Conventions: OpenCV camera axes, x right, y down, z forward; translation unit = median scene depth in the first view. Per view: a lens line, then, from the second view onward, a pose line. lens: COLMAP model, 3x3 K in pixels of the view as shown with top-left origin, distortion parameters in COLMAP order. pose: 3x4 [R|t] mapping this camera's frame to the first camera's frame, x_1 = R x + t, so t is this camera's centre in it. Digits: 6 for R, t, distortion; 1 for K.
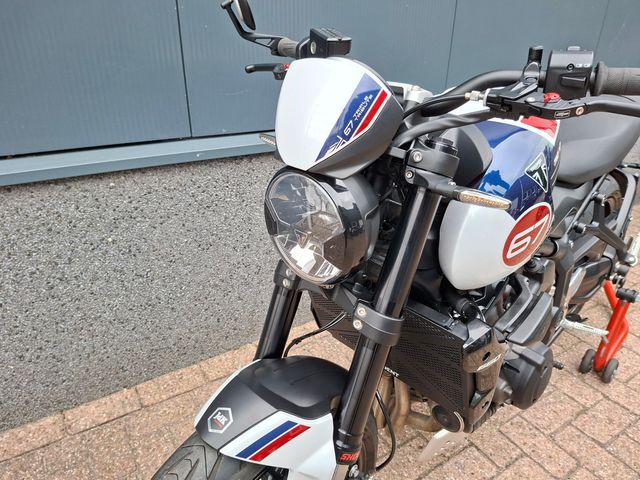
lens RADIAL K [[453.3, 0, 324.8], [0, 453.3, 230.2], [0, 0, 1]] dist [0.000246, -0.008740]
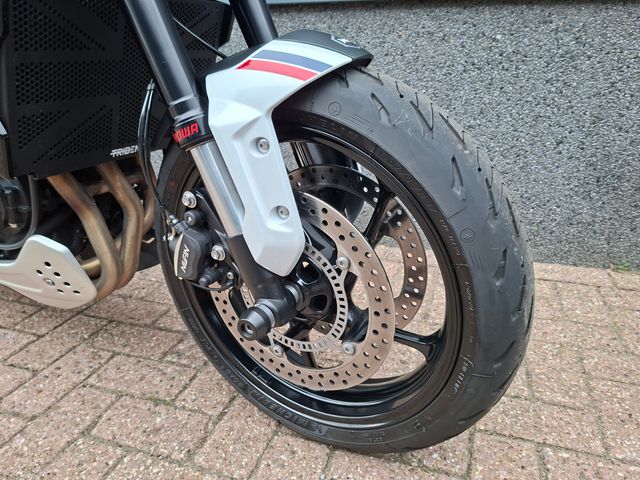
lens RADIAL K [[465.8, 0, 320.0], [0, 465.8, 240.0], [0, 0, 1]] dist [0.000597, -0.003569]
pose [[0.638375, 0.265891, -0.722343, 1.274409], [-0.306926, 0.948540, 0.077906, 0.104941], [0.705885, 0.171973, 0.687133, 0.815495]]
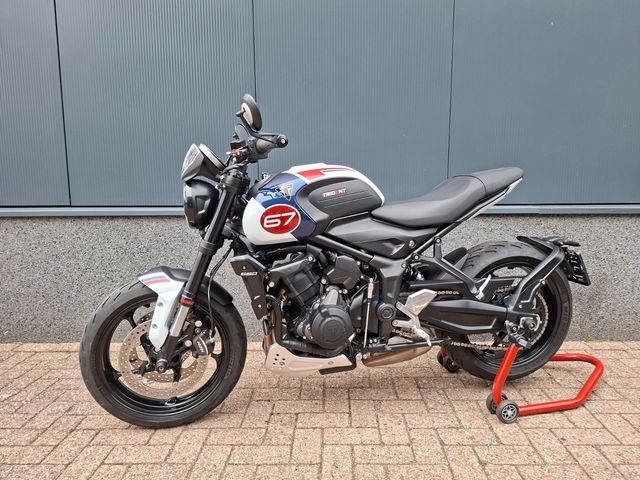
lens RADIAL K [[453.3, 0, 324.8], [0, 453.3, 230.2], [0, 0, 1]] dist [0.000246, -0.008740]
pose [[0.830831, 0.043994, -0.554783, 1.080019], [-0.211600, 0.946975, -0.241793, 0.315937], [0.514728, 0.318282, 0.796086, -0.341277]]
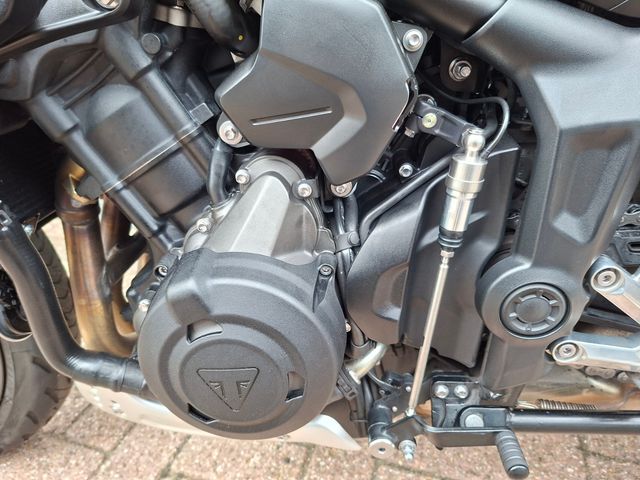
lens RADIAL K [[453.3, 0, 324.8], [0, 453.3, 230.2], [0, 0, 1]] dist [0.000246, -0.008740]
pose [[0.649919, 0.305093, -0.696077, 0.578642], [-0.290186, 0.946113, 0.143741, 0.132686], [0.702422, 0.108571, 0.703431, 0.643710]]
